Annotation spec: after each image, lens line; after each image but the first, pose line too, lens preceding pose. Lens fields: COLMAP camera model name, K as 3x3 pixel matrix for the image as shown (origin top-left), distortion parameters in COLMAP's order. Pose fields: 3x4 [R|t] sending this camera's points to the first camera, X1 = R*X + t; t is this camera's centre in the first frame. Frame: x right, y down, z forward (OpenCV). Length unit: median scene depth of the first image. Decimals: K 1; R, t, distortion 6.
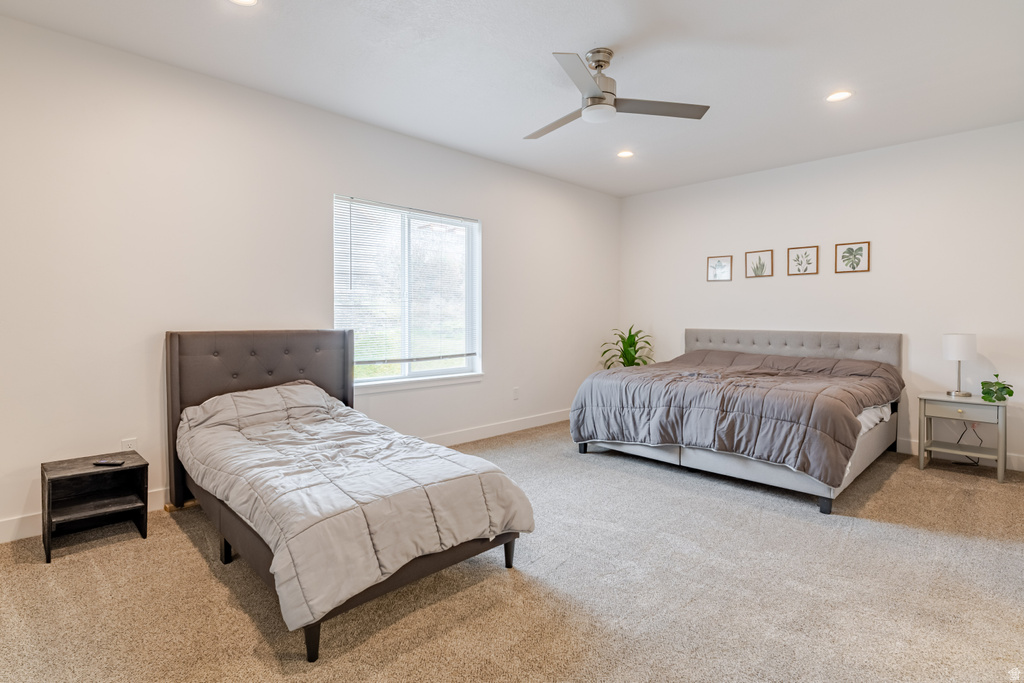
lens RADIAL K [[484.6, 0, 512.0], [0, 484.6, 341.5], [0, 0, 1]] dist [0.002075, -0.000235]
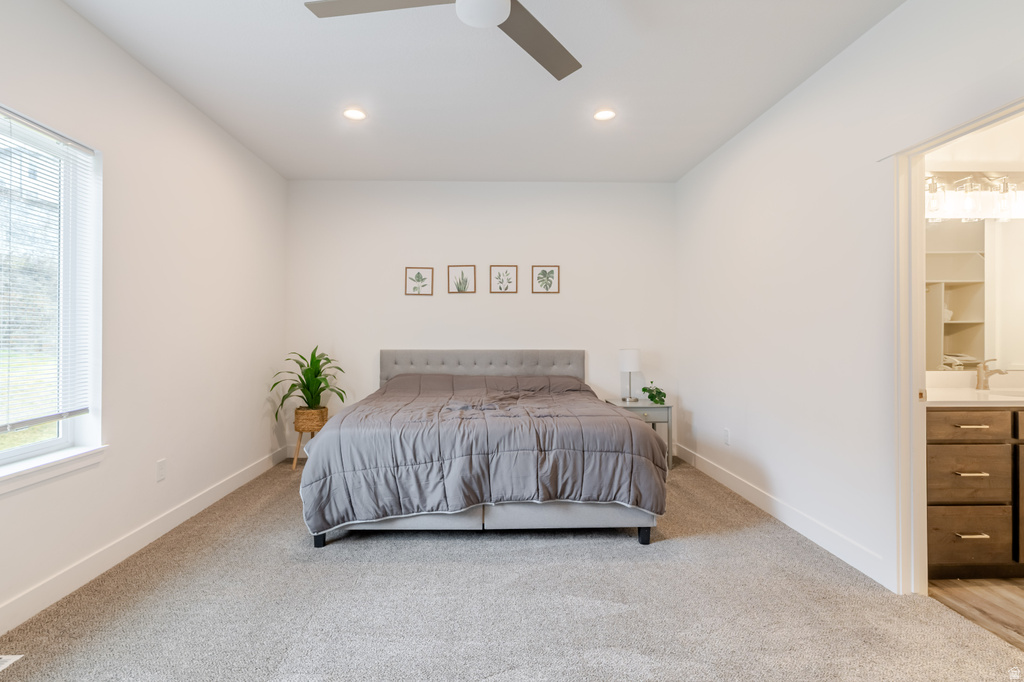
lens RADIAL K [[474.1, 0, 432.8], [0, 474.1, 339.1], [0, 0, 1]] dist [0.002523, 0.000187]
pose [[0.692276, -0.009132, 0.721575, -0.239963], [0.039680, 0.998889, -0.025427, -0.028463], [-0.720541, 0.046235, 0.691869, 0.512144]]
